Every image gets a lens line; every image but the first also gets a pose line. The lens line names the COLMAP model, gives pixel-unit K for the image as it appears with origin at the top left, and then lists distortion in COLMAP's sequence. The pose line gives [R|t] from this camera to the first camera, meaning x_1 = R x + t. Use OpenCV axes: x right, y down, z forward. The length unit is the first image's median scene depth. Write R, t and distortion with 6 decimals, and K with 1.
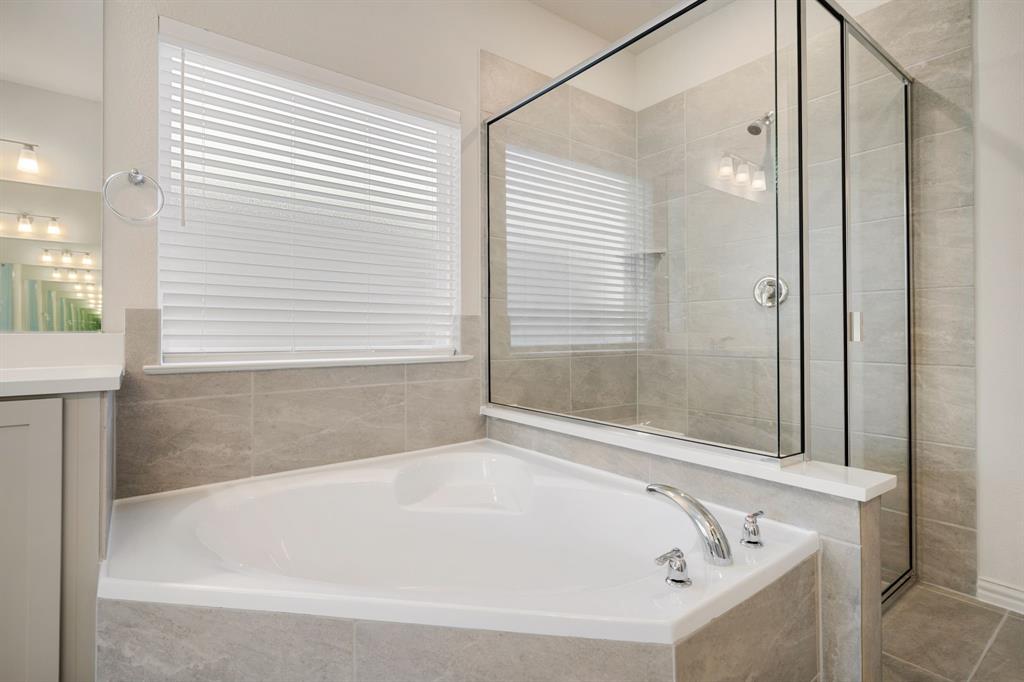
lens RADIAL K [[506.3, 0, 512.9], [0, 506.3, 337.0], [0, 0, 1]] dist [0.003537, 0.001938]
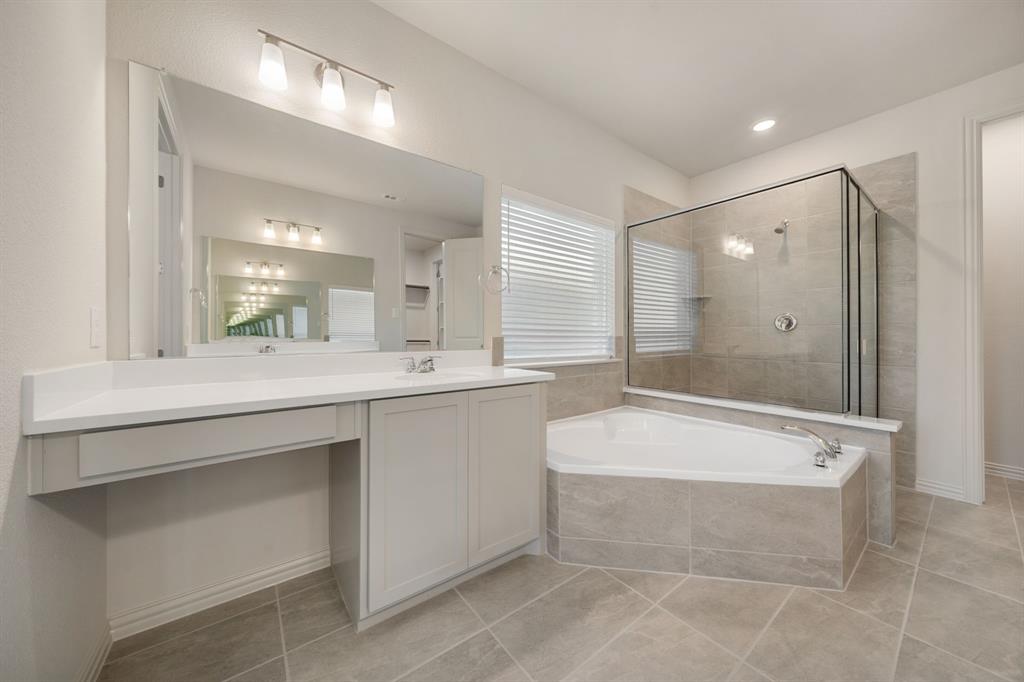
lens RADIAL K [[359.5, 0, 512.0], [0, 359.5, 341.0], [0, 0, 1]] dist [0.000846, -0.000069]
pose [[0.999995, 0.003116, -0.000408, -0.534800], [-0.003112, 0.999952, 0.009279, -0.041911], [0.000437, -0.009278, 0.999957, -0.300659]]
